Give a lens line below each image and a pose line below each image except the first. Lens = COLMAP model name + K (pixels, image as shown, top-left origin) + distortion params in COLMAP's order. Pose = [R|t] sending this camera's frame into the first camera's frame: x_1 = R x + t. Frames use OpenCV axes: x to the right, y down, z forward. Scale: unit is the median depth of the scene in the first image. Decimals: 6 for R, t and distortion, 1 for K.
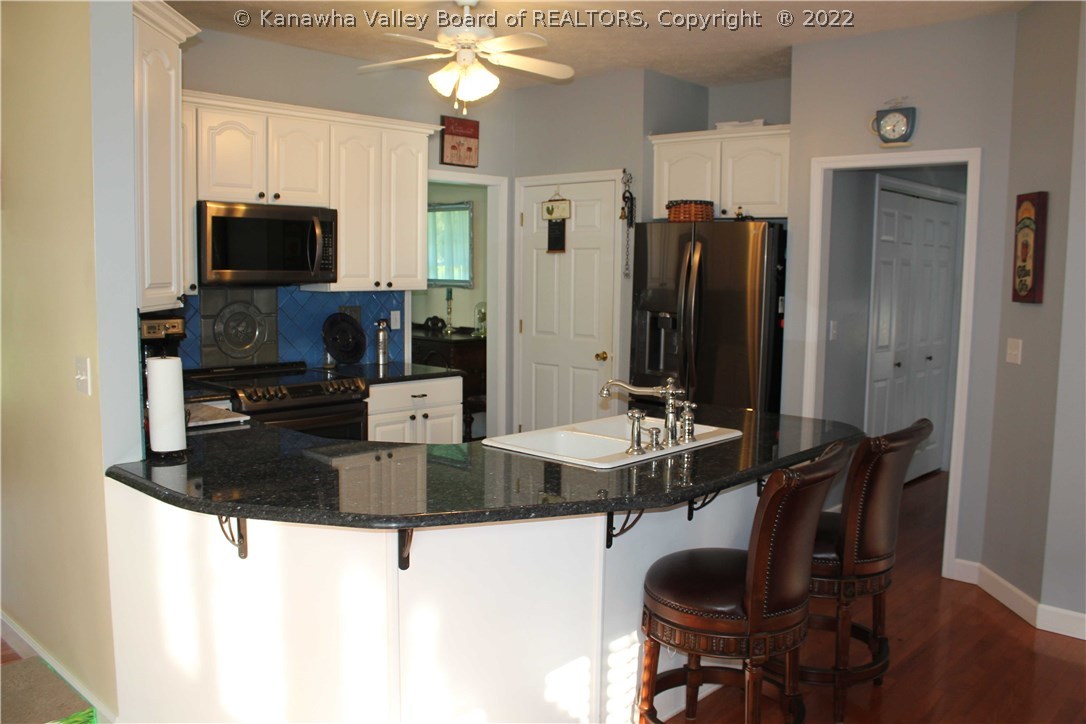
lens RADIAL K [[923.5, 0, 543.0], [0, 923.5, 362.0], [0, 0, 1]] dist [-0.000581, 0.002177]
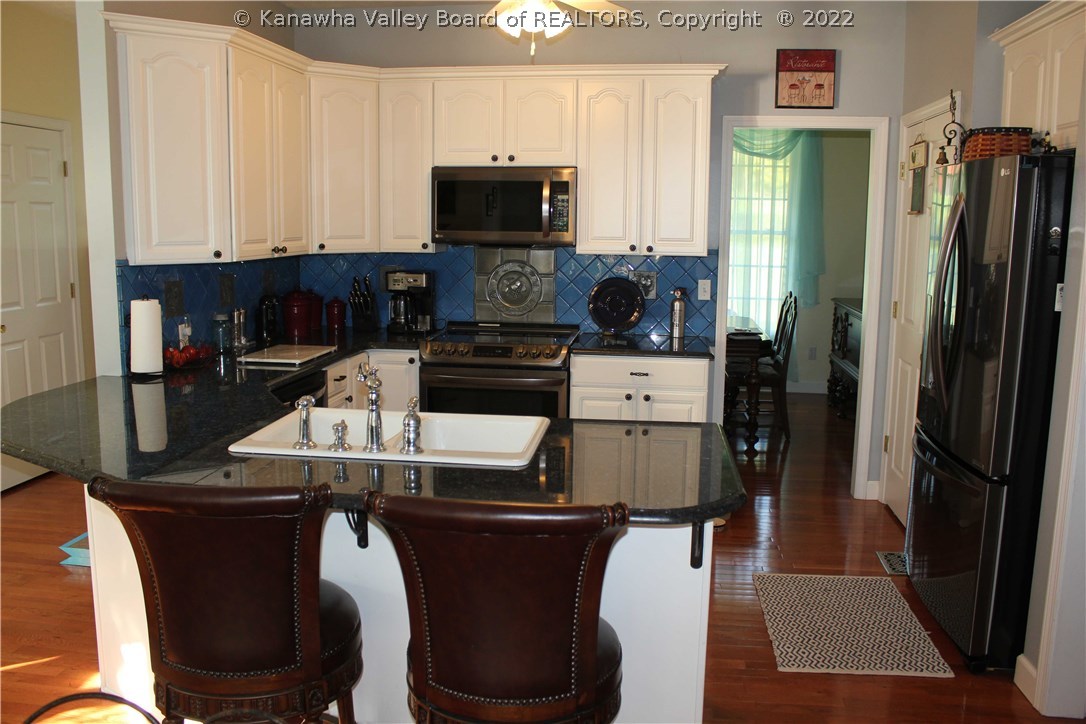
lens RADIAL K [[872.9, 0, 544.4], [0, 872.9, 350.3], [0, 0, 1]] dist [-0.085977, 0.001910]
pose [[0.590309, 0.110211, -0.799618, 0.481705], [-0.089127, 0.993477, 0.071134, -0.037619], [0.802242, 0.029276, 0.596281, 0.429466]]
